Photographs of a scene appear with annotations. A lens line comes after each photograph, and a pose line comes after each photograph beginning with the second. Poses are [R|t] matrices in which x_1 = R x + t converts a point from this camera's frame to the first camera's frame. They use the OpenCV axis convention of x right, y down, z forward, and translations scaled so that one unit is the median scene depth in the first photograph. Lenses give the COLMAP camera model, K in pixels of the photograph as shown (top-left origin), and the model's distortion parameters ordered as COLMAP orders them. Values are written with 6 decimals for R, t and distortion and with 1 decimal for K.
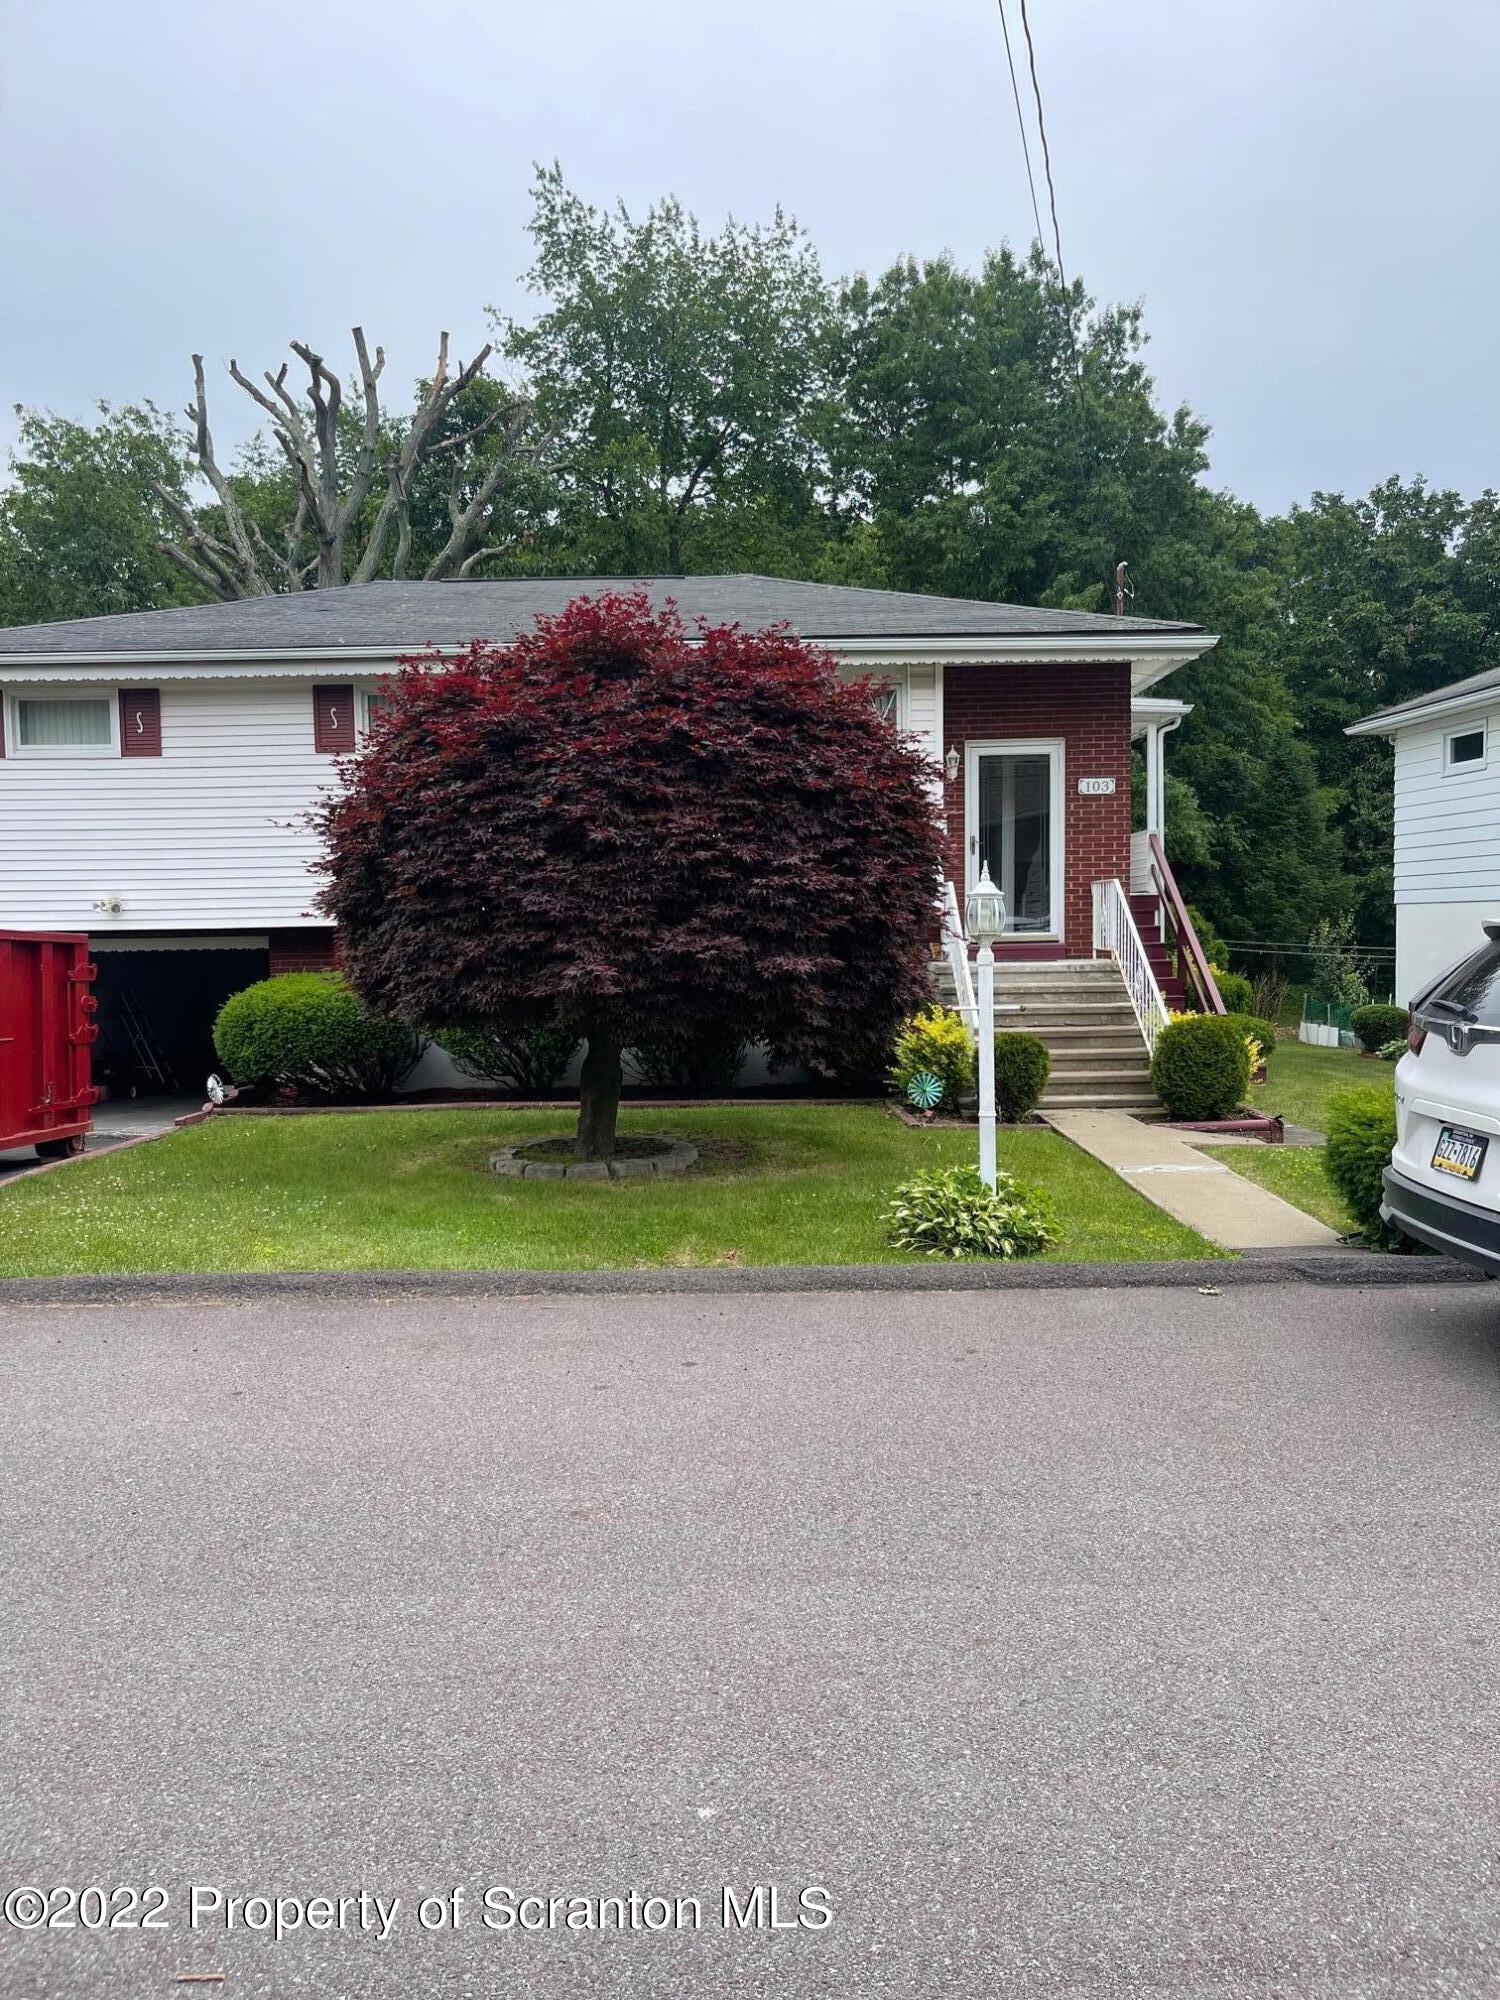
lens RADIAL K [[1396.9, 0, 750.0], [0, 1396.9, 1000.0], [0, 0, 1]] dist [0.049445, -0.044190]
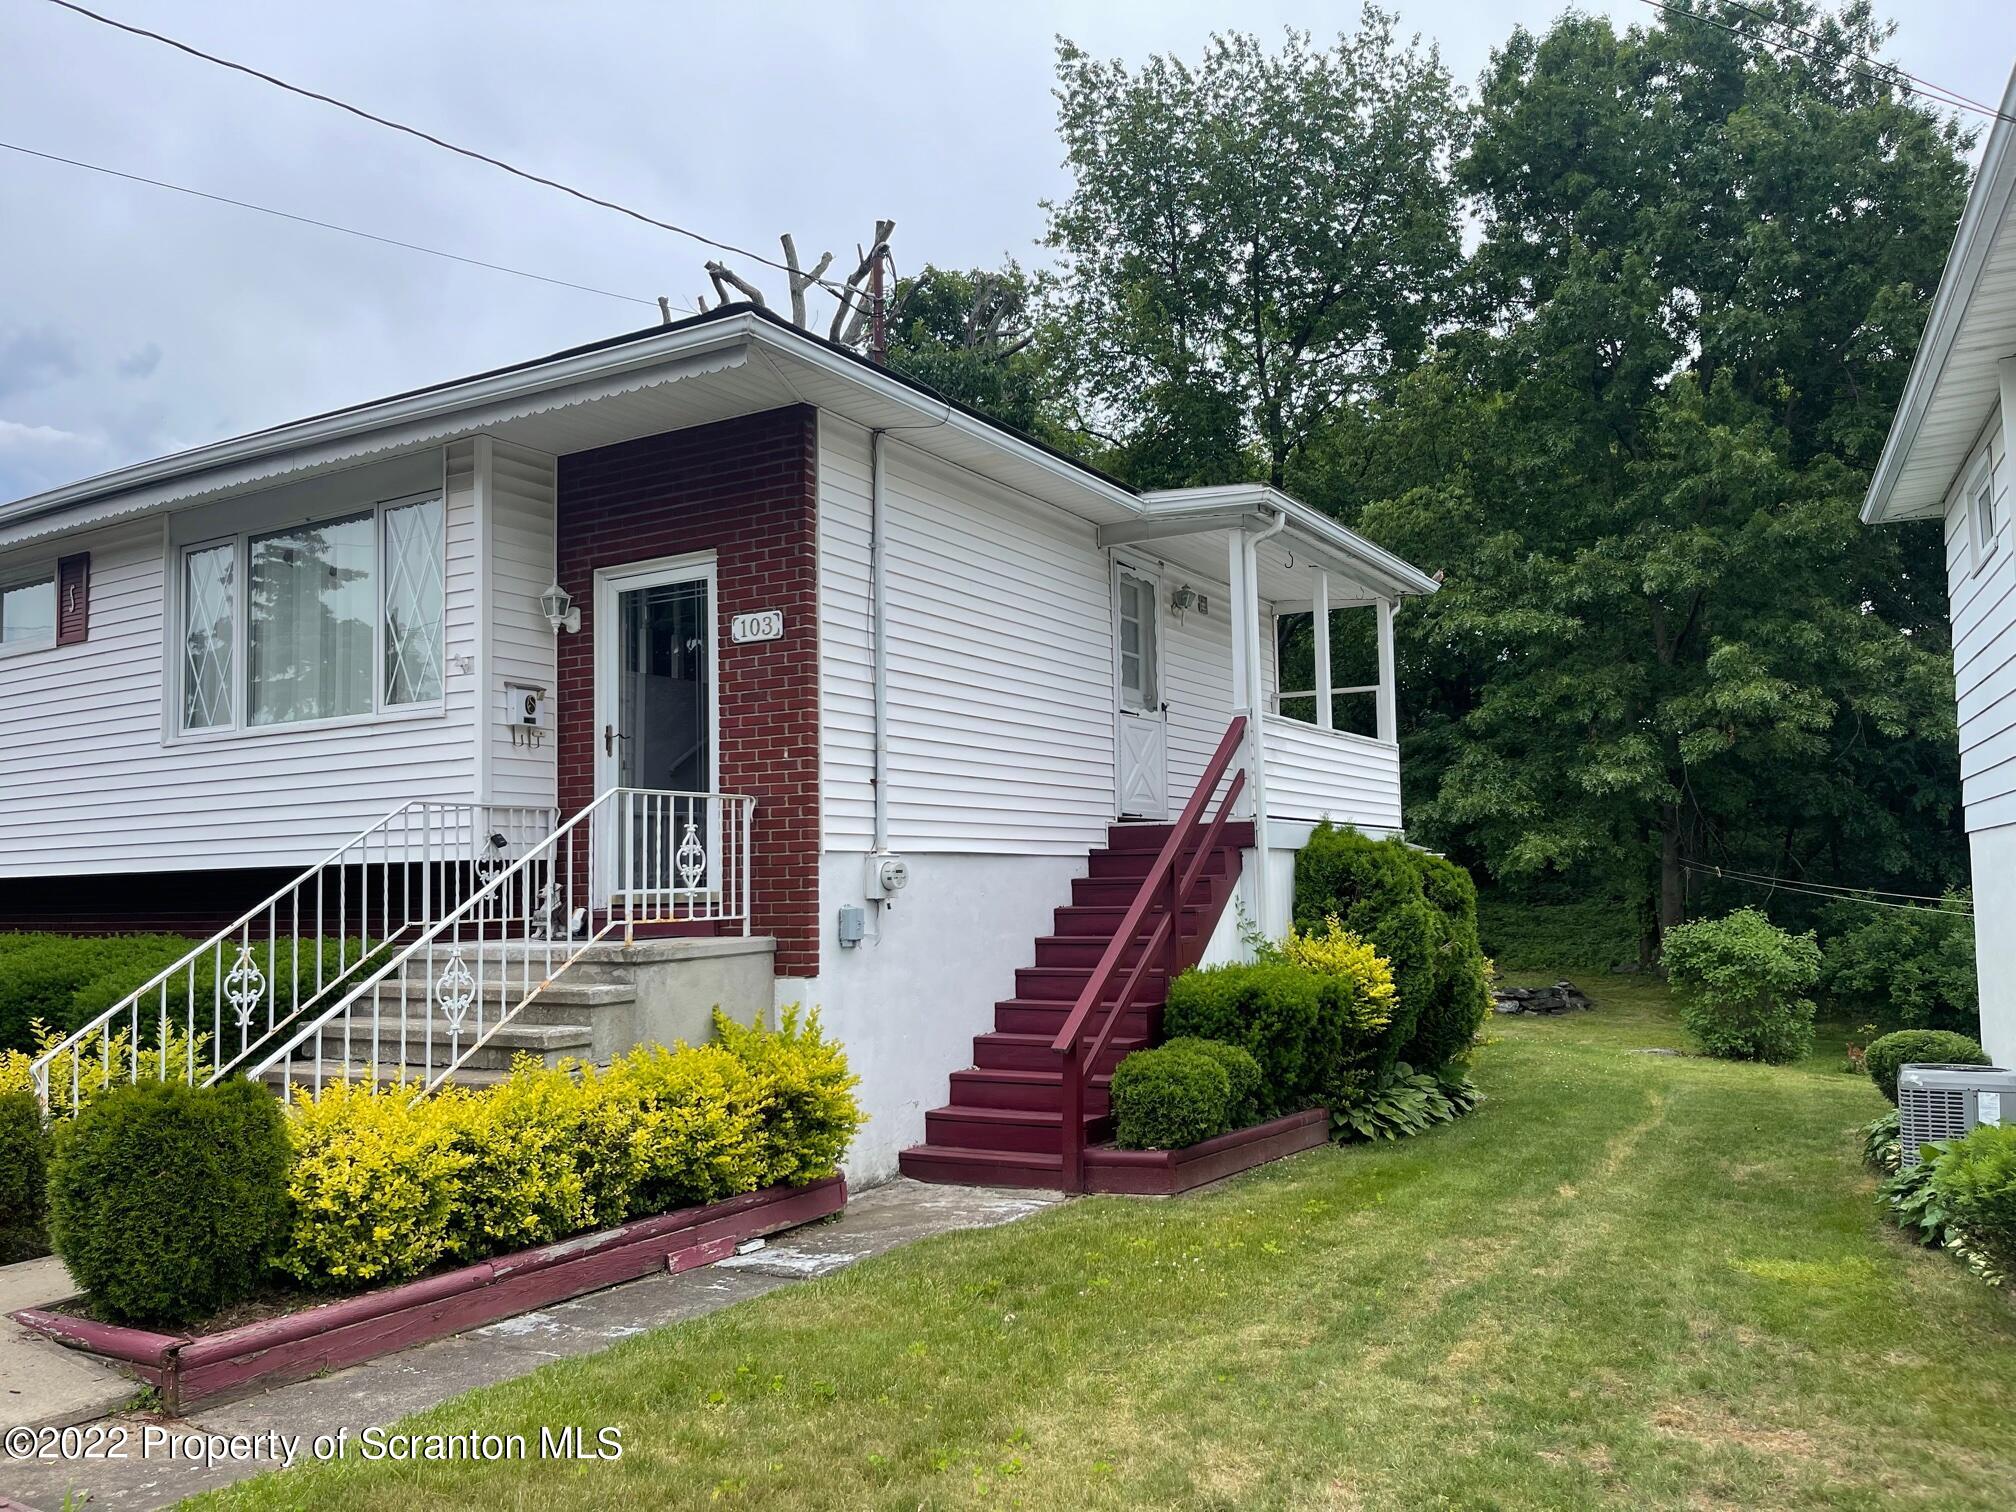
lens RADIAL K [[1408.1, 0, 1008.0], [0, 1408.1, 756.0], [0, 0, 1]] dist [0.049445, -0.044190]
pose [[0.868982, -0.035590, -0.493562, 0.610871], [-0.027255, 0.992454, -0.119550, -0.036661], [0.494092, 0.117340, 0.861455, 0.570480]]
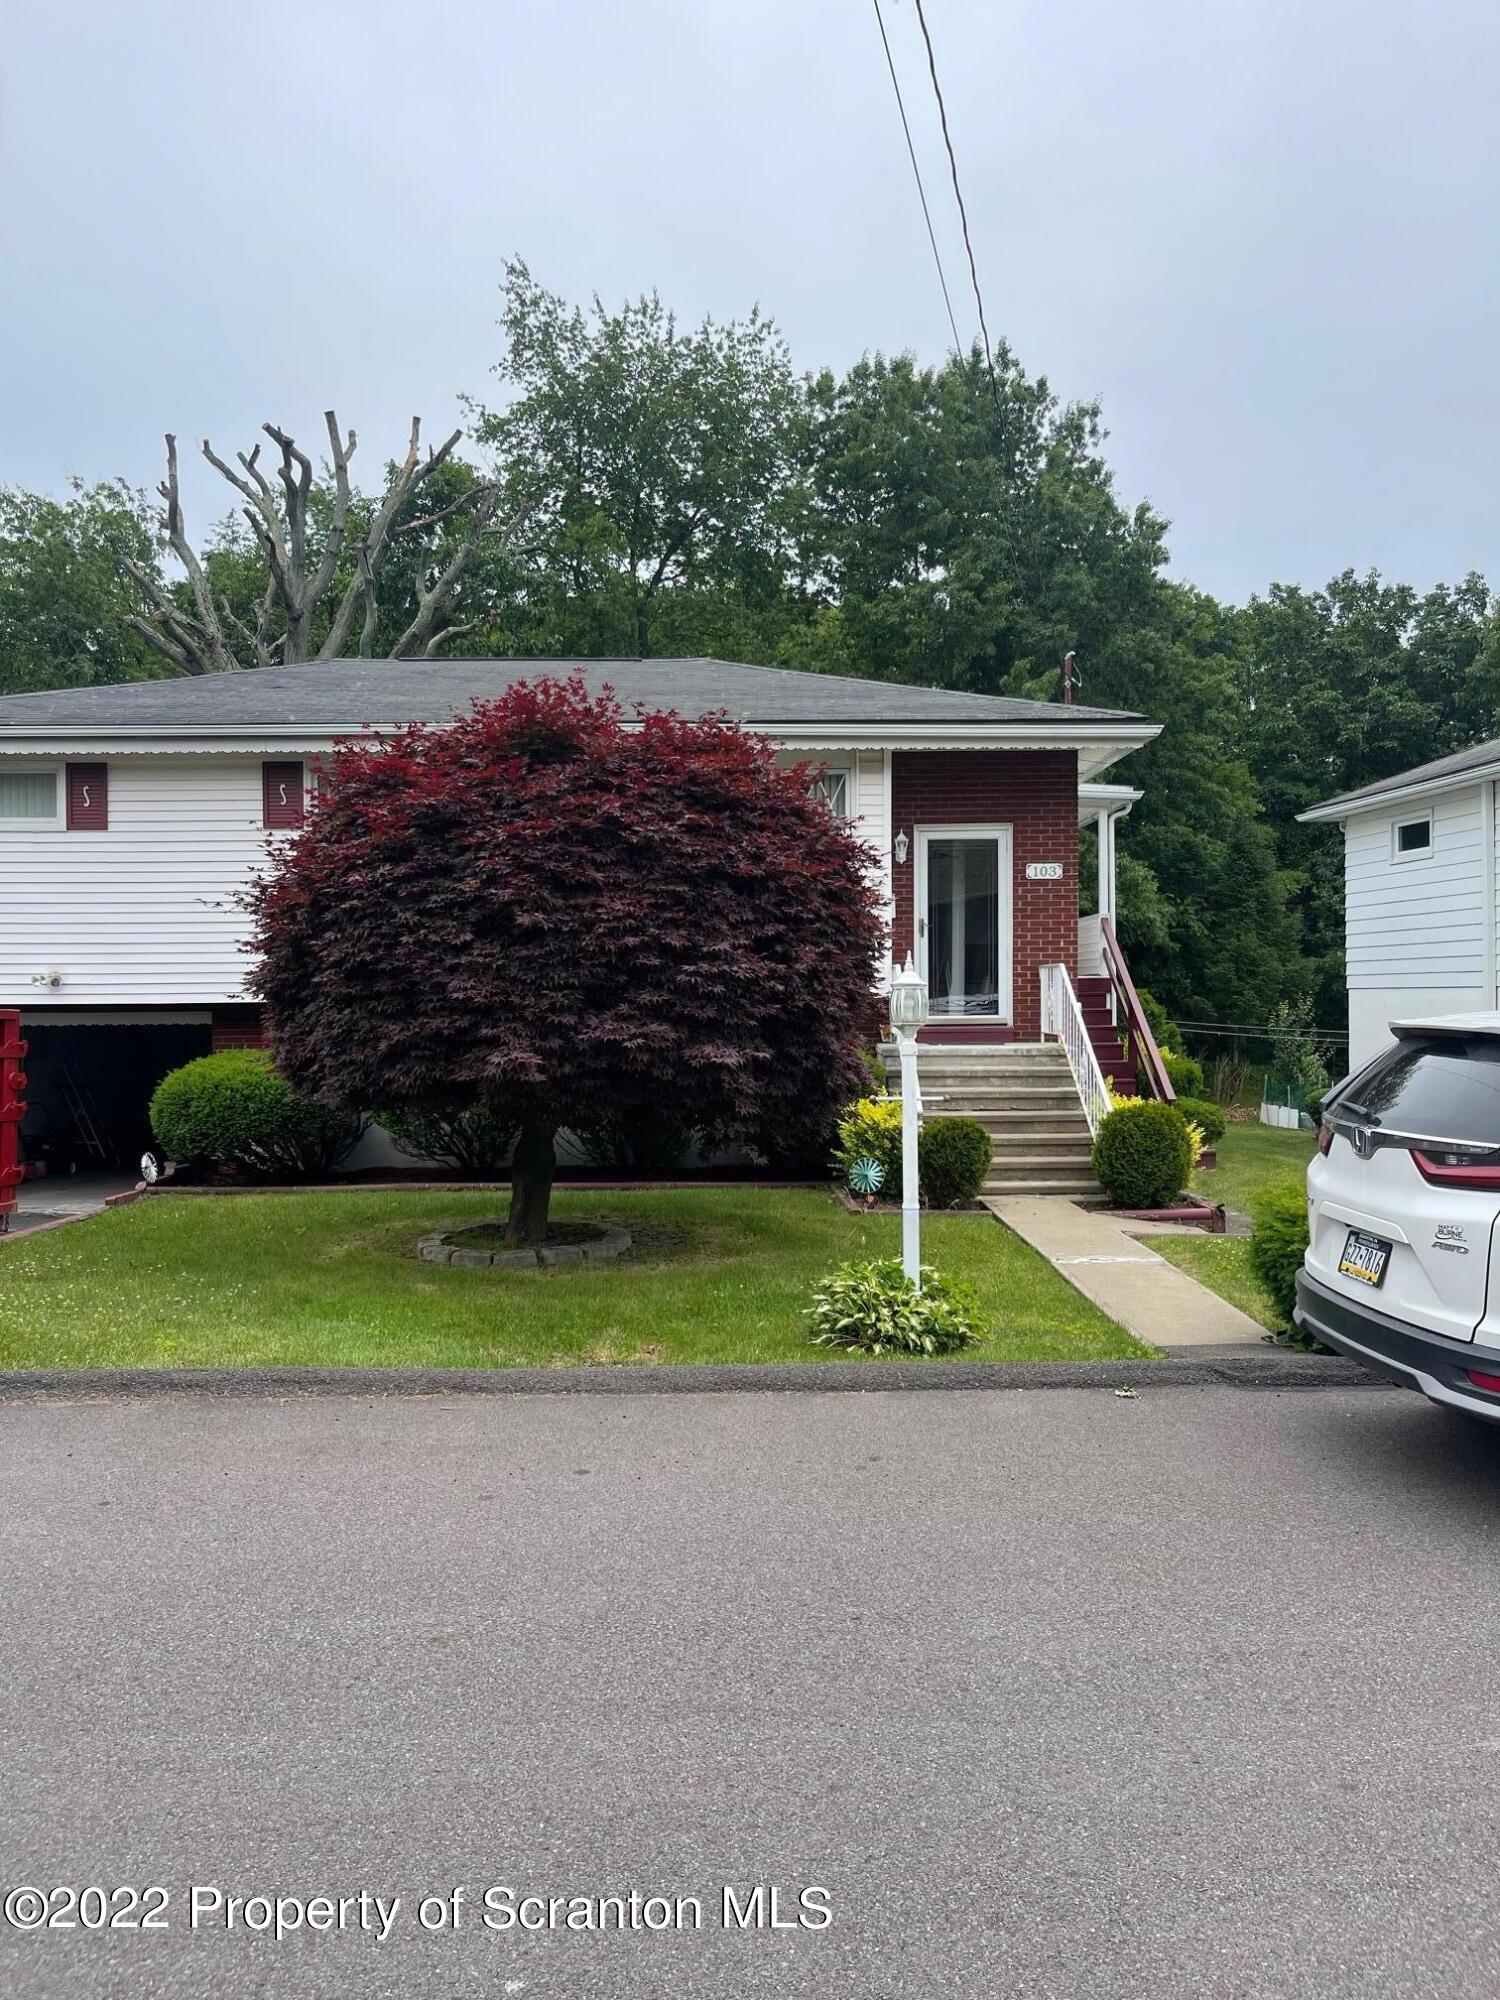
lens RADIAL K [[1396.9, 0, 750.0], [0, 1396.9, 1000.0], [0, 0, 1]] dist [0.049445, -0.044190]
pose [[0.999802, 0.010276, 0.017048, 0.019816], [-0.009389, 0.998638, -0.051324, -0.006481], [-0.017552, 0.051154, 0.998537, 0.004444]]
